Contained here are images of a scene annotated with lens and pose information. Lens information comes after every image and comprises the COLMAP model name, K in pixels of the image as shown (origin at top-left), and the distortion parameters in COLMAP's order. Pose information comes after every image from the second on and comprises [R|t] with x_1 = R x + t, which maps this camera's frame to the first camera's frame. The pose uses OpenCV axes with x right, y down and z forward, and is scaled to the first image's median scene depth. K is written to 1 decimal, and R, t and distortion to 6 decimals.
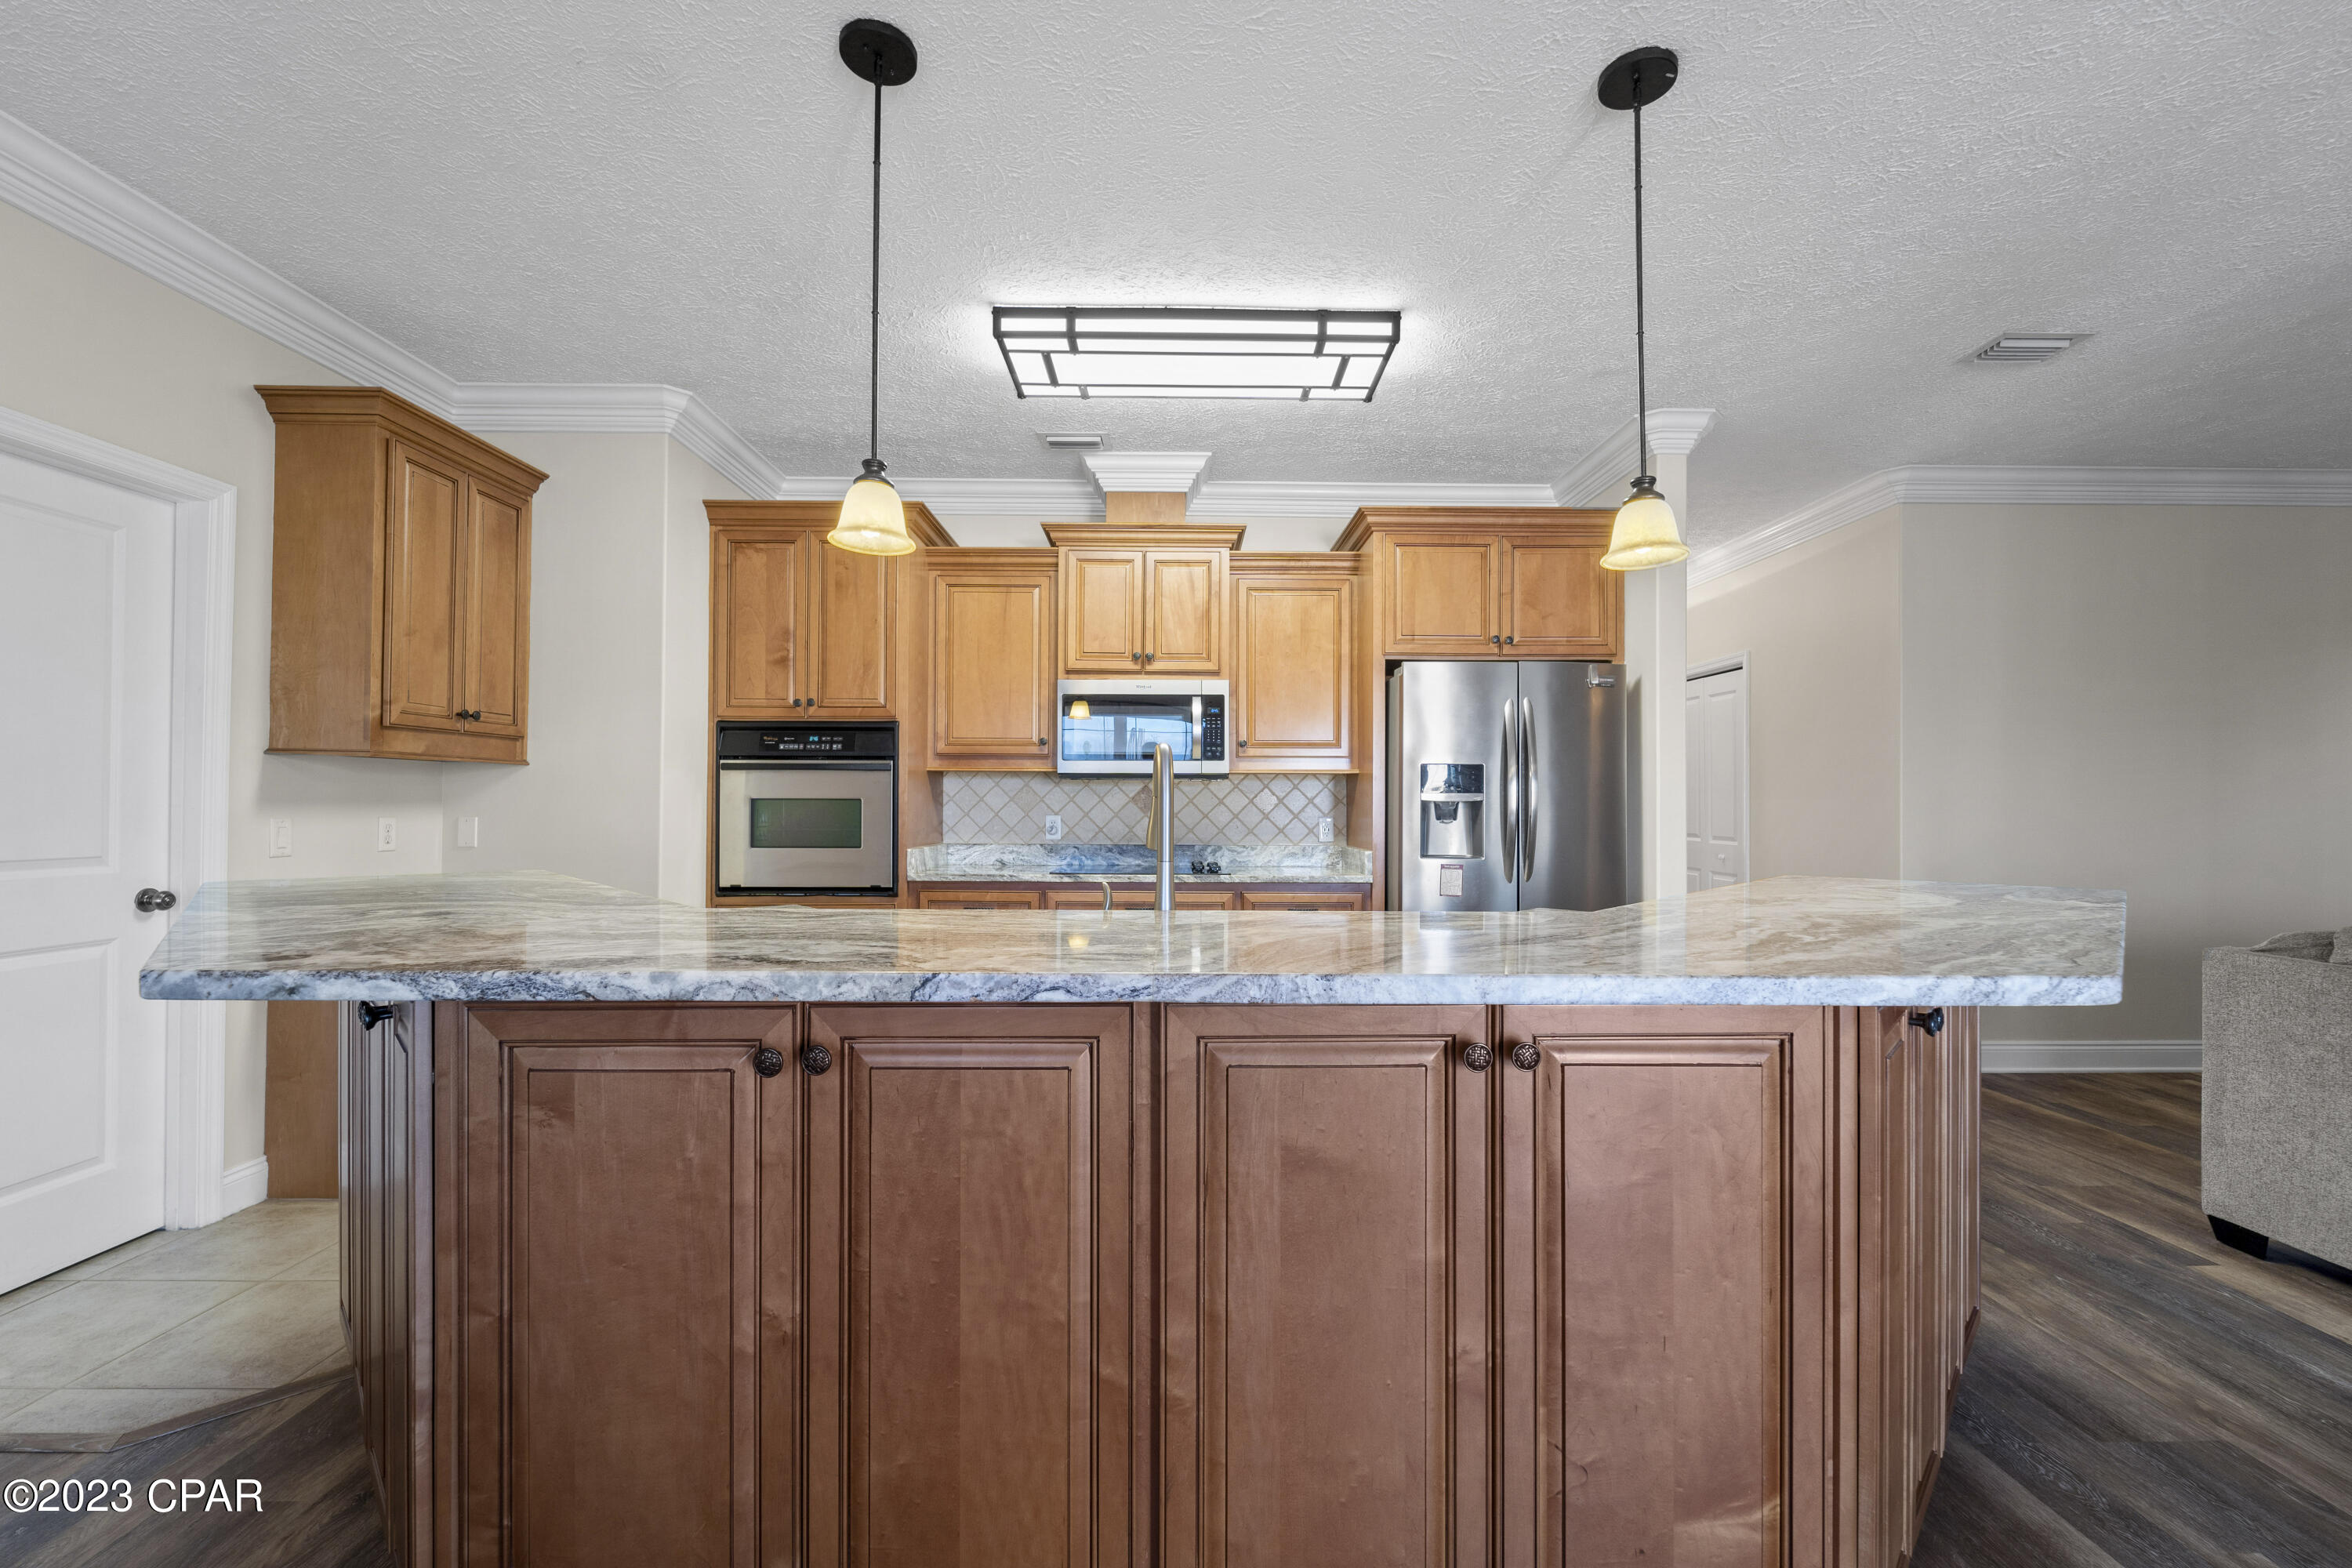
lens RADIAL K [[975.8, 0, 1178.0], [0, 975.8, 798.7], [0, 0, 1]] dist [-0.000870, -0.000082]
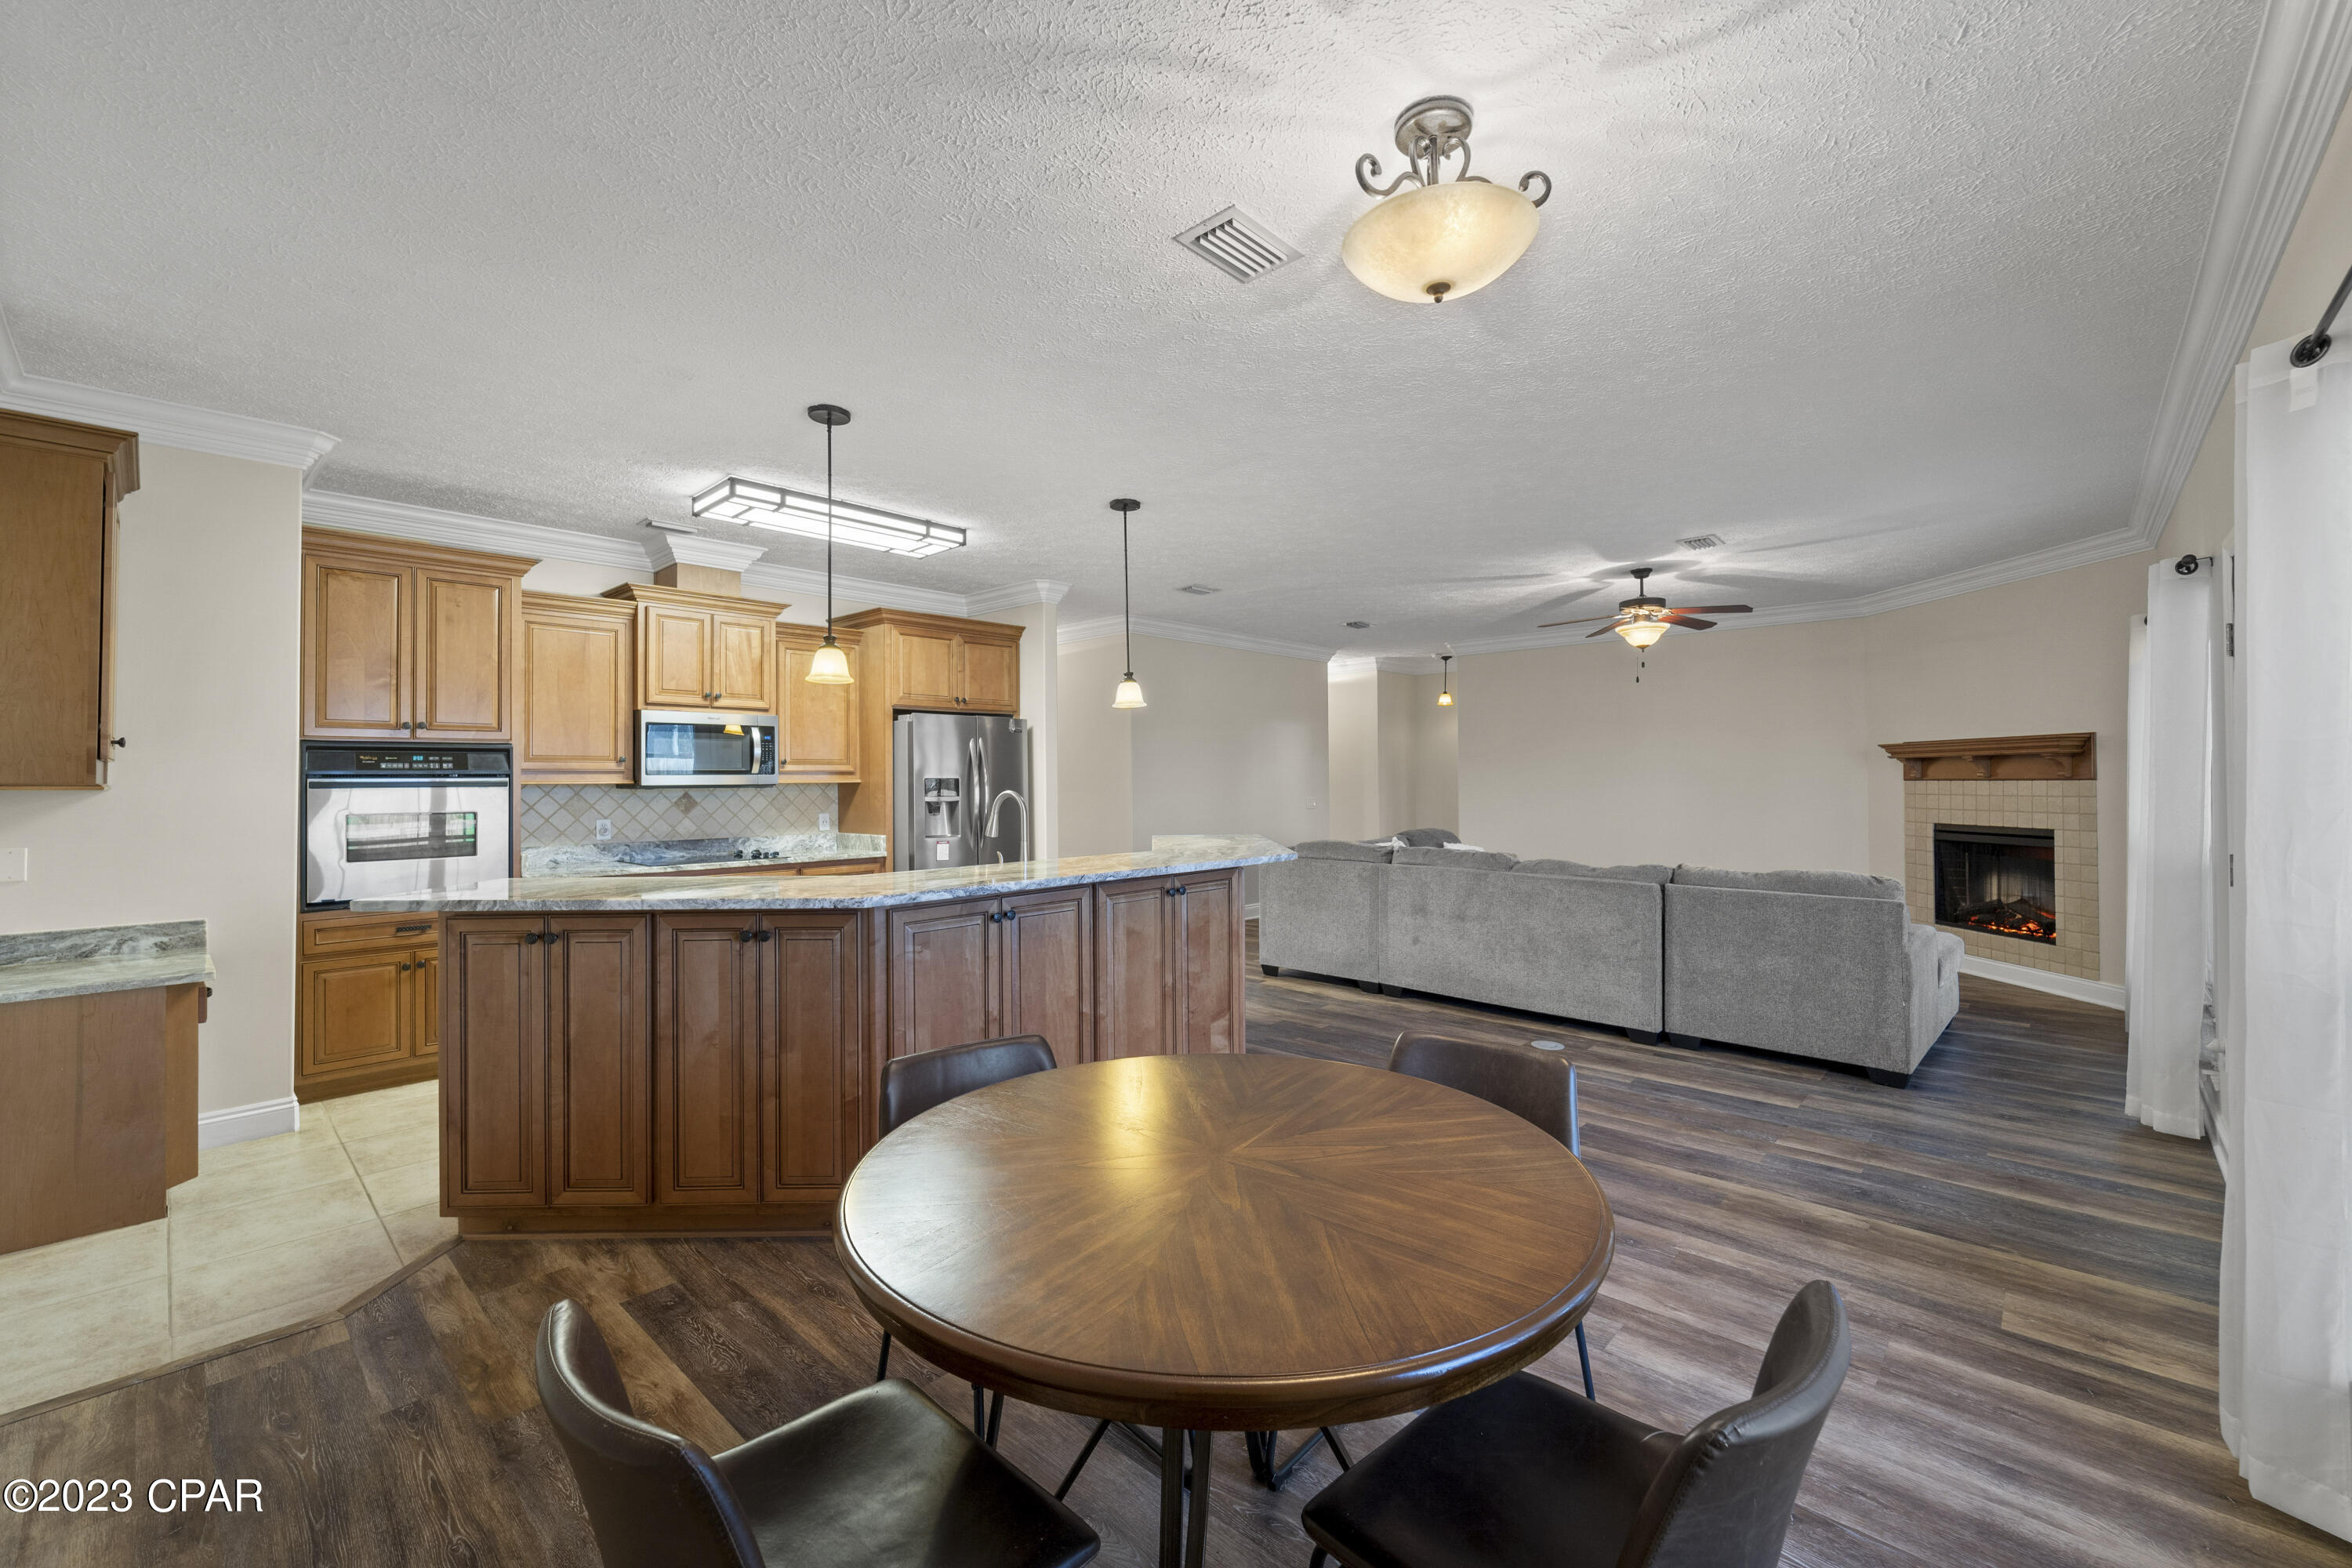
lens RADIAL K [[954.7, 0, 1171.3], [0, 954.7, 776.1], [0, 0, 1]] dist [0.000240, -0.000059]
pose [[0.694437, -0.007484, 0.719514, -0.558701], [0.008193, 0.999963, 0.002494, -0.037634], [-0.719506, 0.004163, 0.694473, -0.344720]]
